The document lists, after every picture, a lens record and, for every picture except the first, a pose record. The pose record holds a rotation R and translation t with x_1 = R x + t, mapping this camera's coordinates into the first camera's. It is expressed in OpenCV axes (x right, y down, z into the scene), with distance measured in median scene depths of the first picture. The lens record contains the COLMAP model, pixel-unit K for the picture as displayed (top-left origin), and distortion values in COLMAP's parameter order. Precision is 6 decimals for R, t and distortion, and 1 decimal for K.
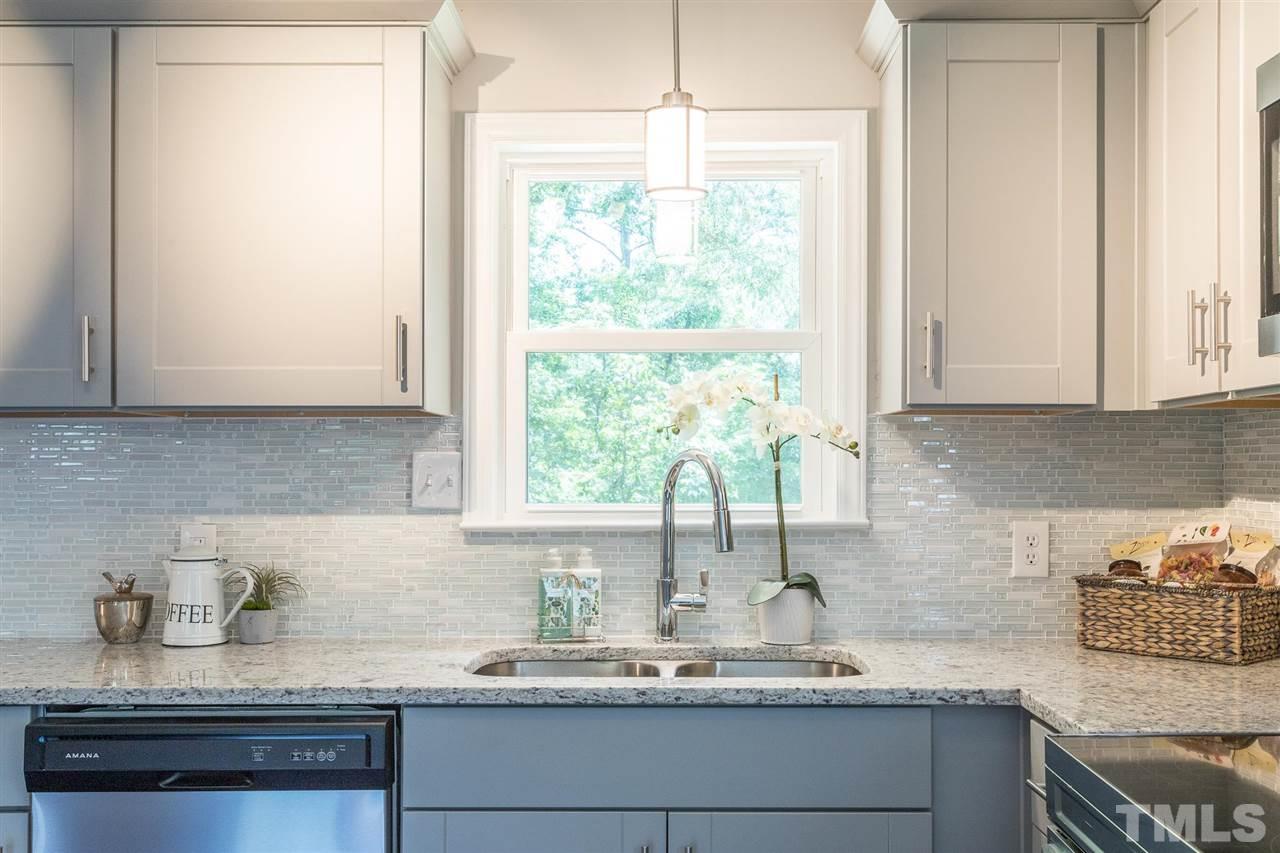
lens RADIAL K [[1268.0, 0, 640.4], [0, 1268.0, 425.1], [0, 0, 1]] dist [0.010746, 0.000000]
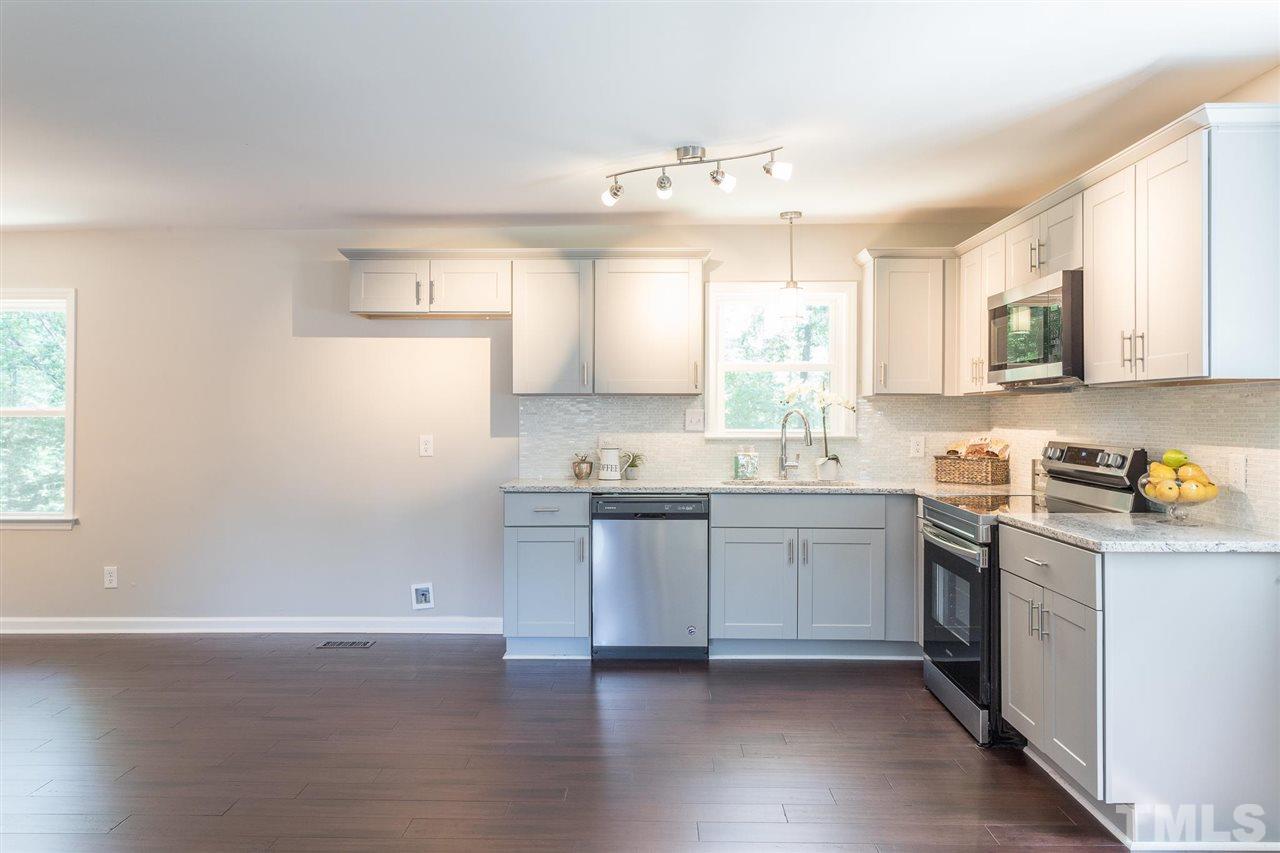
lens RADIAL K [[887.6, 0, 626.2], [0, 887.6, 394.1], [0, 0, 1]] dist [0.003030, 0.005166]
pose [[0.999902, 0.003424, -0.013576, -0.291314], [-0.003290, 0.999945, 0.009913, -0.030318], [0.013609, -0.009867, 0.999859, -0.907323]]
